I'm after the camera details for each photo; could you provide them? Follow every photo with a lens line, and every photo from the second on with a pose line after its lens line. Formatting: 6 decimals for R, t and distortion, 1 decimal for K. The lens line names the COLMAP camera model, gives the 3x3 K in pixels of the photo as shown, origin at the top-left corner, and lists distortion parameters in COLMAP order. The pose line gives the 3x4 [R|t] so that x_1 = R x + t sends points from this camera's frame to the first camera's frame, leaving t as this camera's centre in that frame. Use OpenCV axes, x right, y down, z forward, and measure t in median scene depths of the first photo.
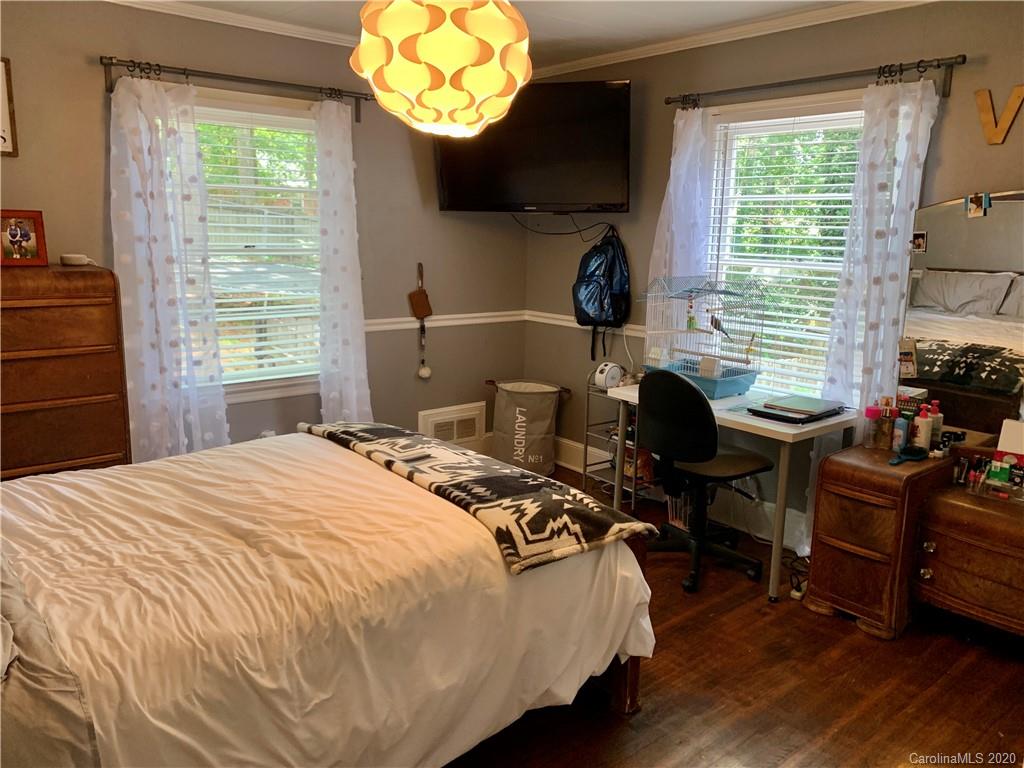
lens RADIAL K [[782.5, 0, 514.3], [0, 782.5, 386.4], [0, 0, 1]] dist [0.005330, -0.014216]
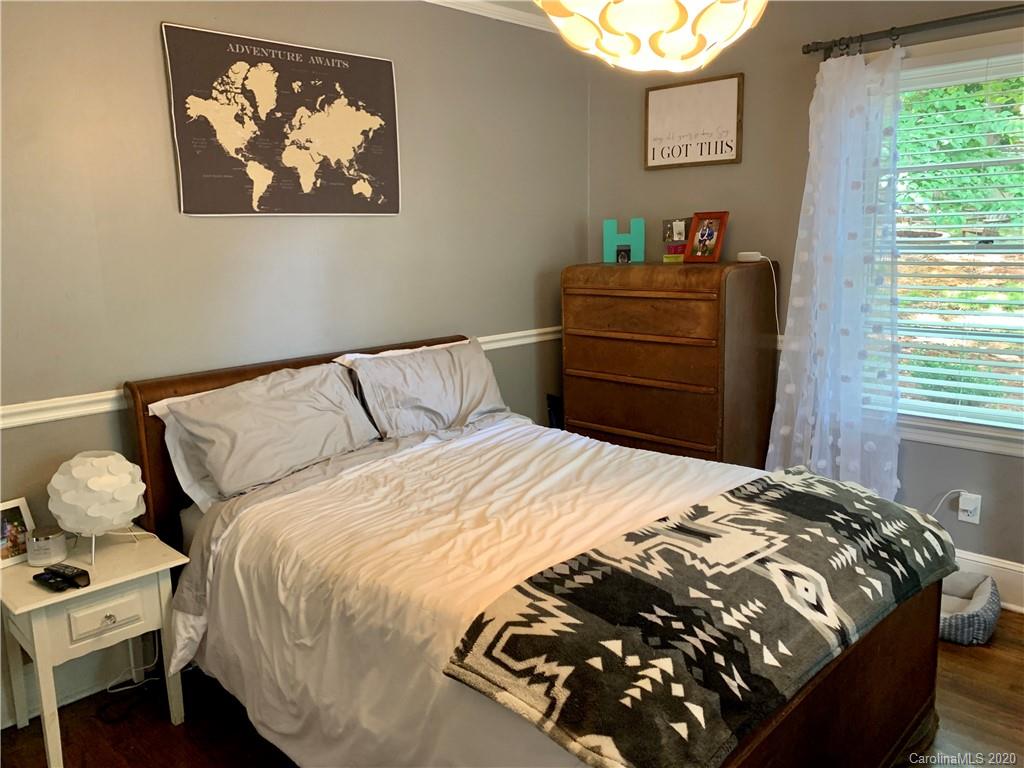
lens RADIAL K [[782.5, 0, 513.8], [0, 782.5, 379.4], [0, 0, 1]] dist [0.005330, -0.014216]
pose [[0.081574, 0.156441, -0.984313, 0.614667], [-0.168603, 0.975536, 0.141073, -0.132903], [0.982303, 0.154450, 0.105955, 0.828926]]
